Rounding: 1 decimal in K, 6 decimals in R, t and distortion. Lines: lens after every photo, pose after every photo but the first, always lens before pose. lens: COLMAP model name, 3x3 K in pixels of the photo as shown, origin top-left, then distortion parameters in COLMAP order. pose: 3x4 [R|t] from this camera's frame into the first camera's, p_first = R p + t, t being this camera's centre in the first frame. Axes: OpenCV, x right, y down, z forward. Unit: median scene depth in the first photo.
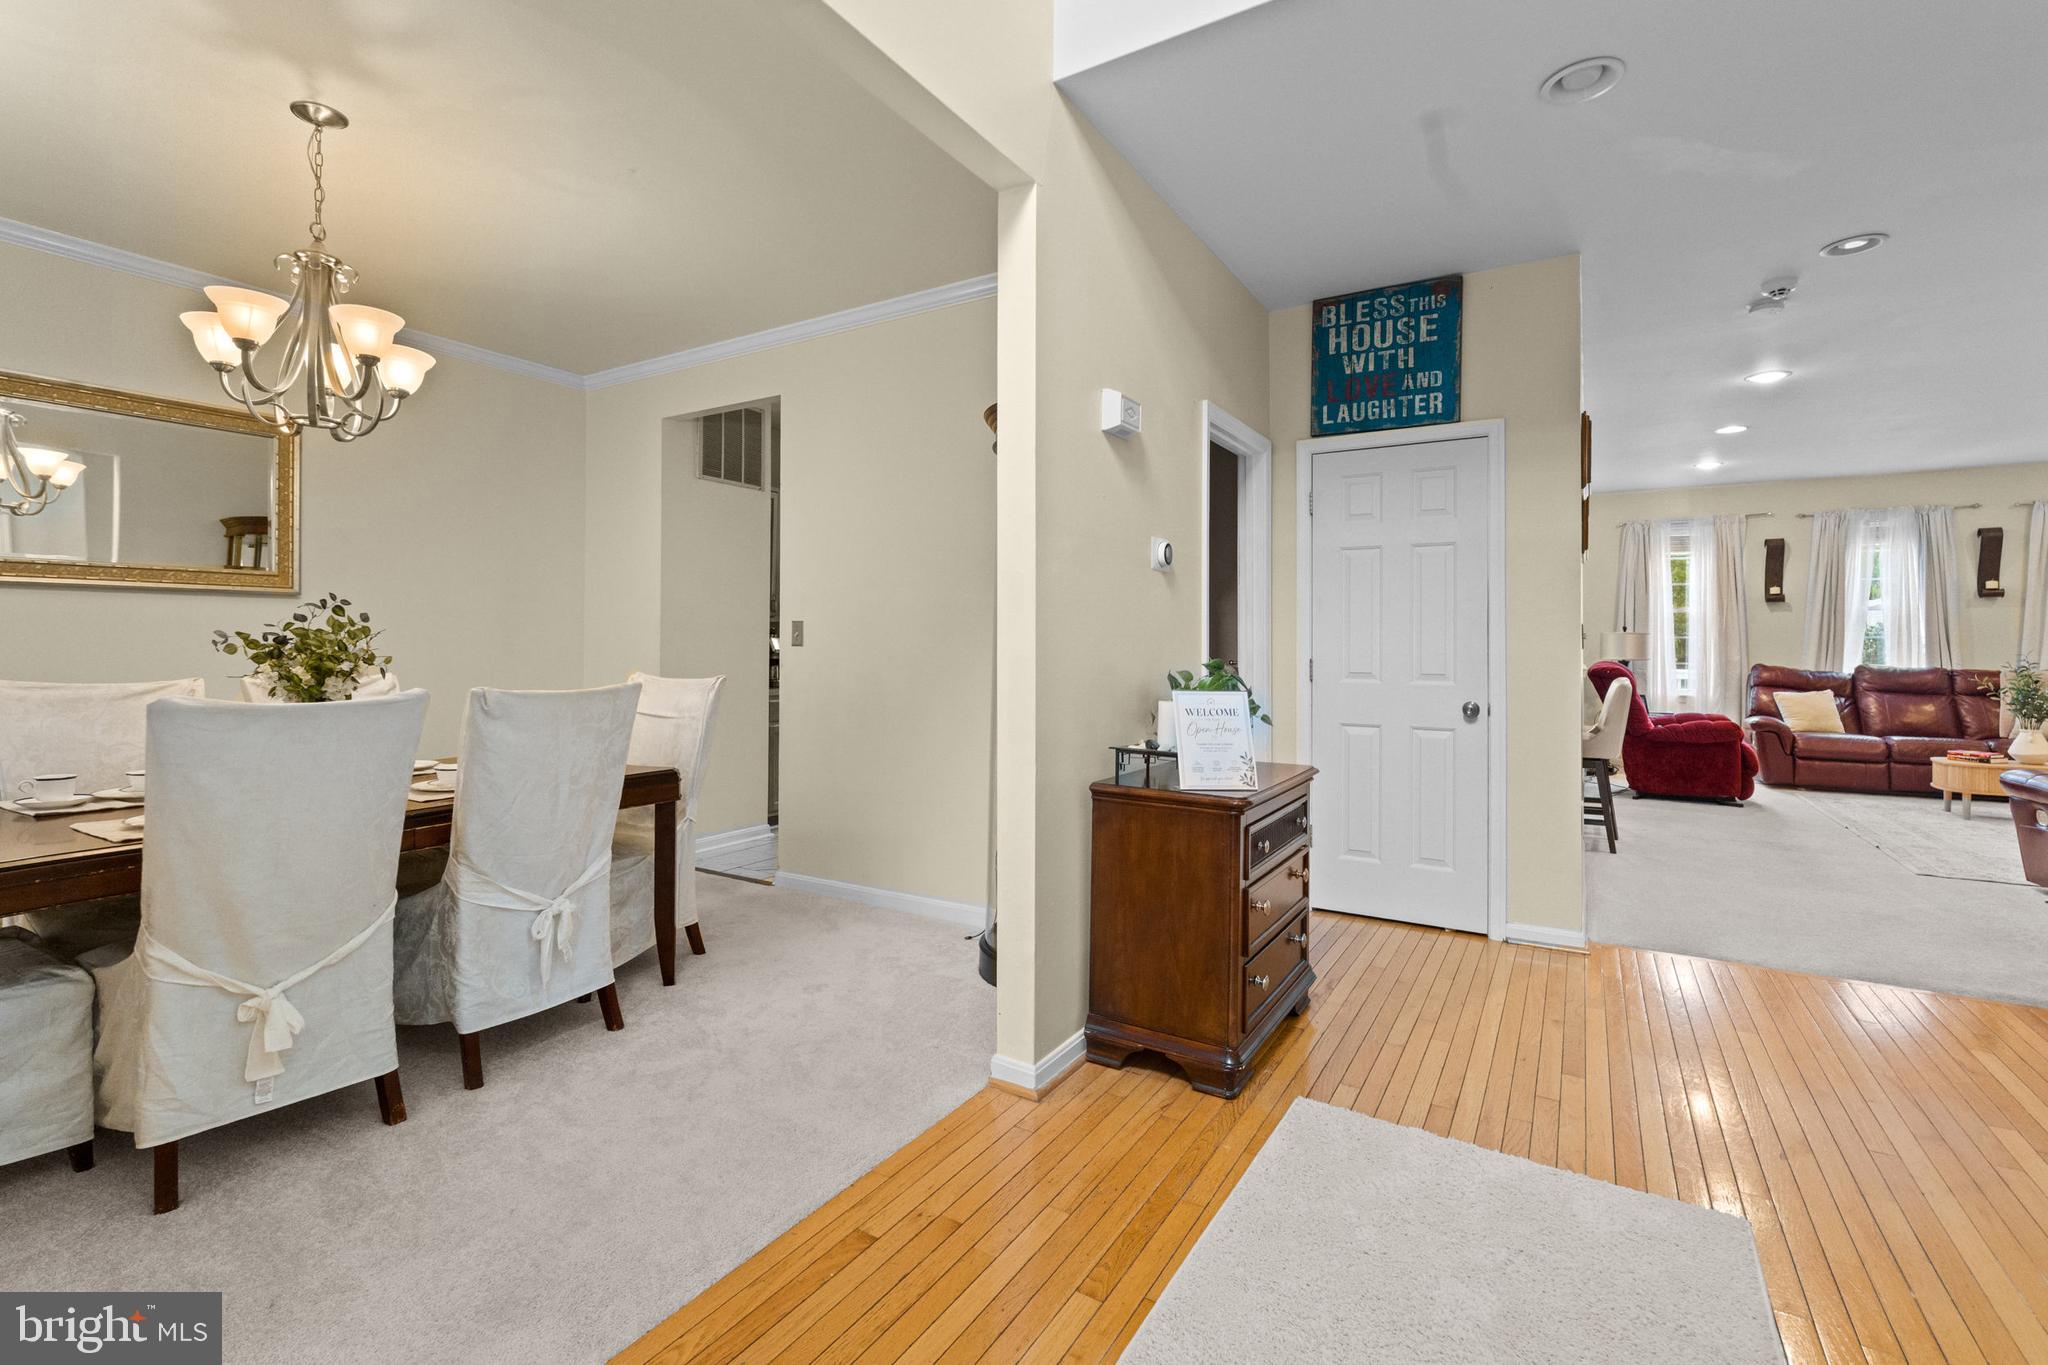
lens RADIAL K [[902.1, 0, 1029.0], [0, 902.1, 682.4], [0, 0, 1]] dist [-0.007995, 0.000021]
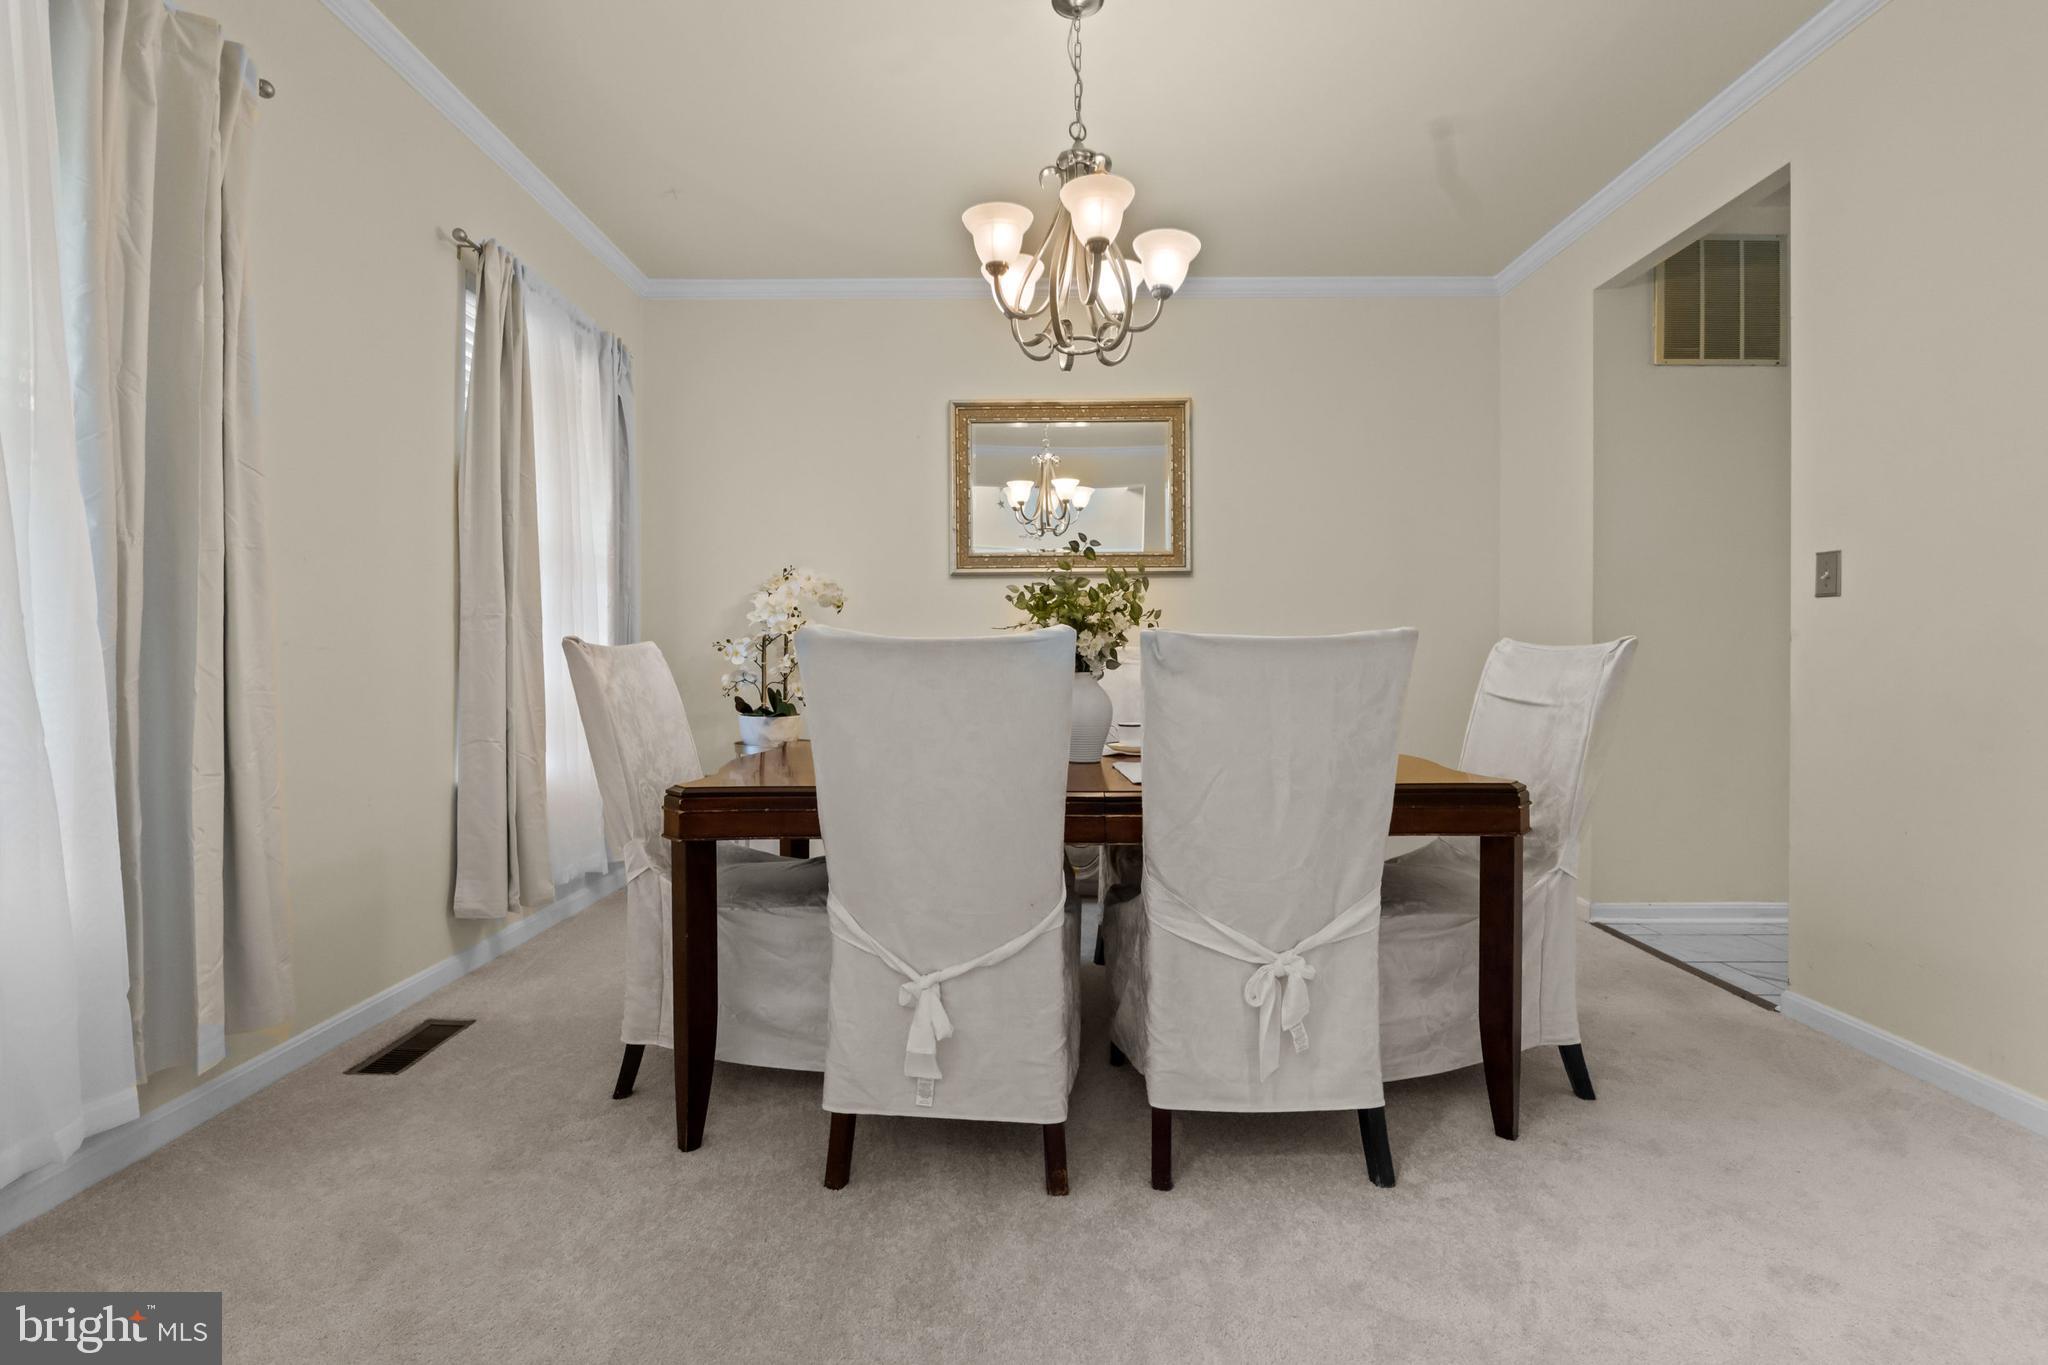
lens RADIAL K [[902.1, 0, 1024.5], [0, 902.1, 665.7], [0, 0, 1]] dist [-0.007995, 0.000021]
pose [[0.498401, -0.002682, -0.866943, -0.038115], [-0.028079, 0.999421, -0.019234, 0.043102], [0.866492, 0.033929, 0.498037, 0.465871]]
